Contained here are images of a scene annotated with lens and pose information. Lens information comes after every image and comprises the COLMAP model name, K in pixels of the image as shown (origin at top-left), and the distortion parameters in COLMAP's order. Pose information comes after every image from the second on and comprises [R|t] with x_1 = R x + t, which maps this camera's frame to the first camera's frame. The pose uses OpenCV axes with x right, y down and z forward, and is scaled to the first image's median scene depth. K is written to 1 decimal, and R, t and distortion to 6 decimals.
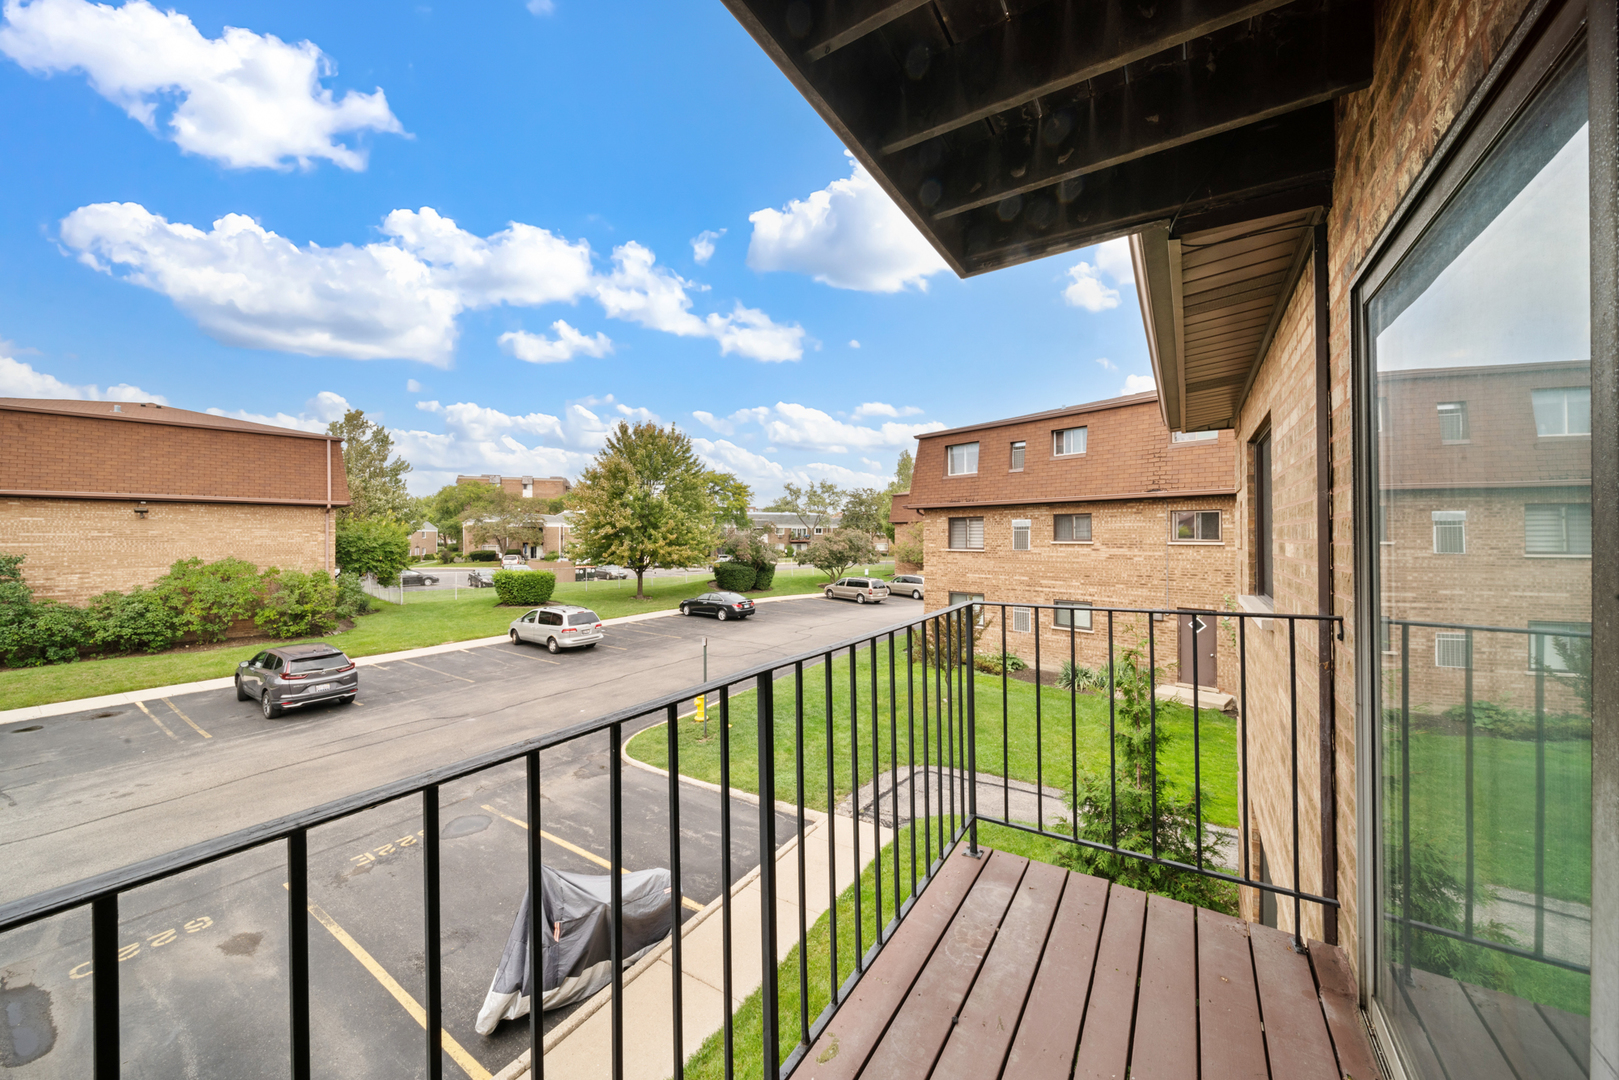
lens RADIAL K [[574.5, 0, 803.0], [0, 574.5, 535.0], [0, 0, 1]] dist [-0.001905, -0.000167]
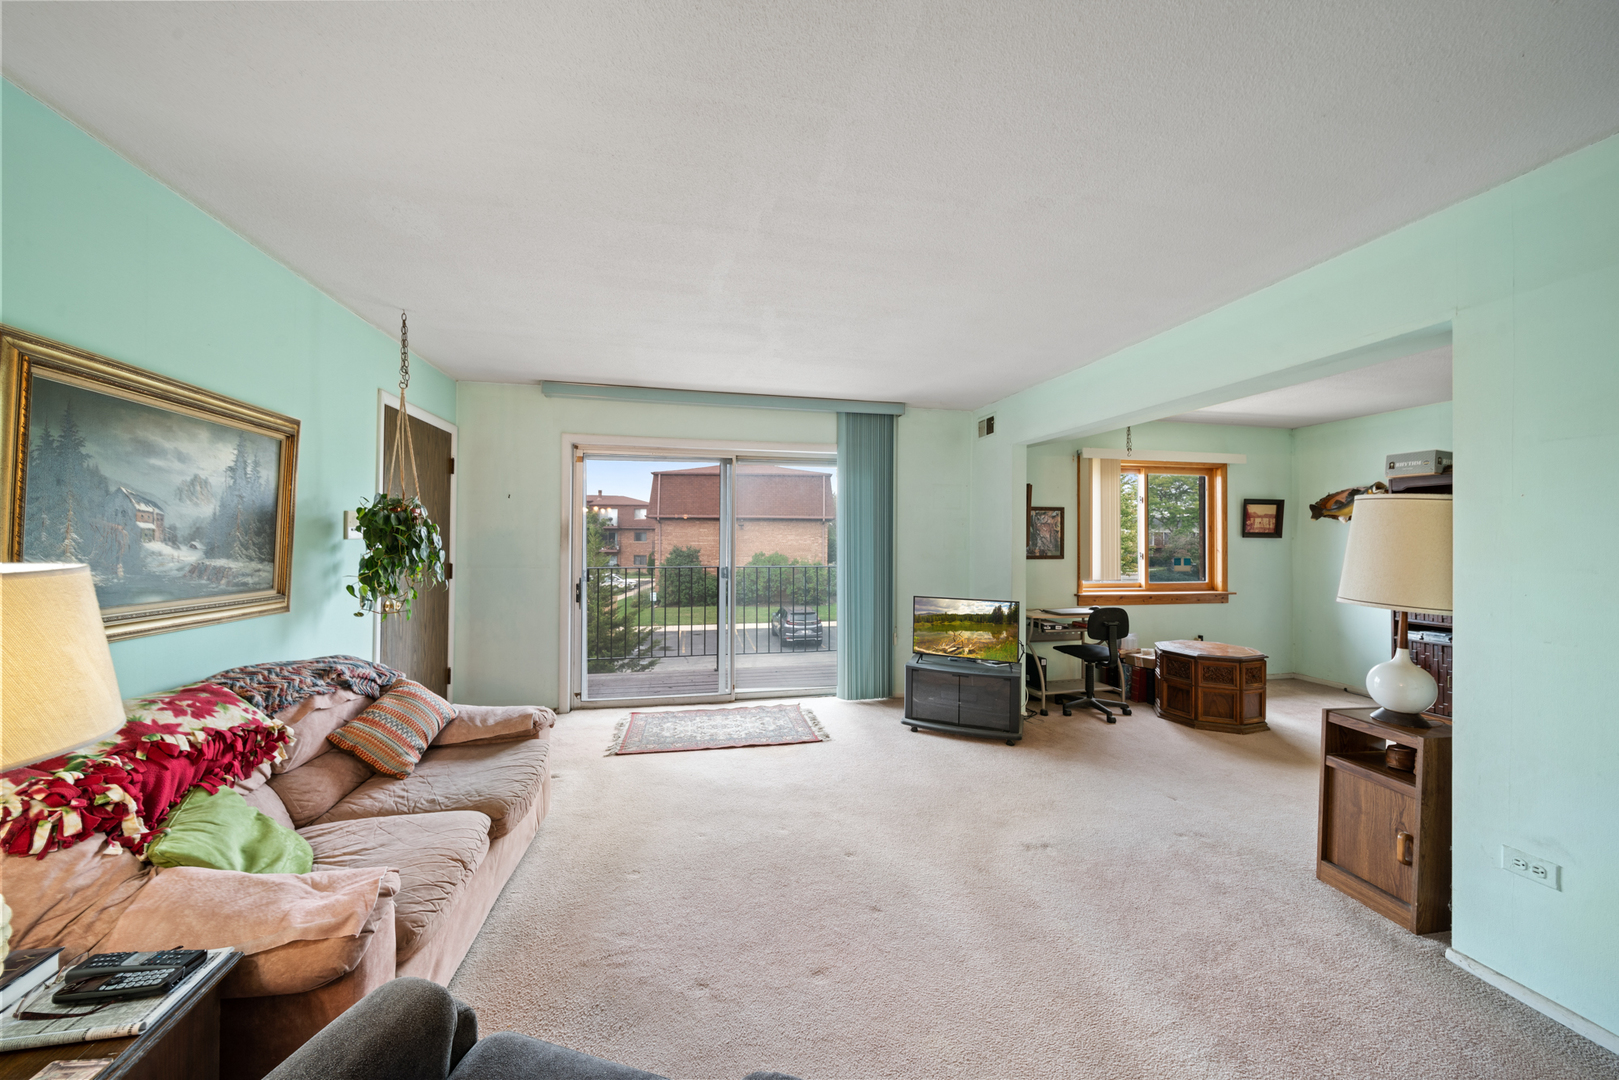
lens RADIAL K [[574.5, 0, 811.6], [0, 574.5, 537.7], [0, 0, 1]] dist [-0.001905, -0.000167]
pose [[0.715125, 0.004192, -0.698984, 0.248305], [-0.005805, 0.999983, 0.000057, -0.004532], [0.698972, 0.004017, 0.715137, -0.125919]]
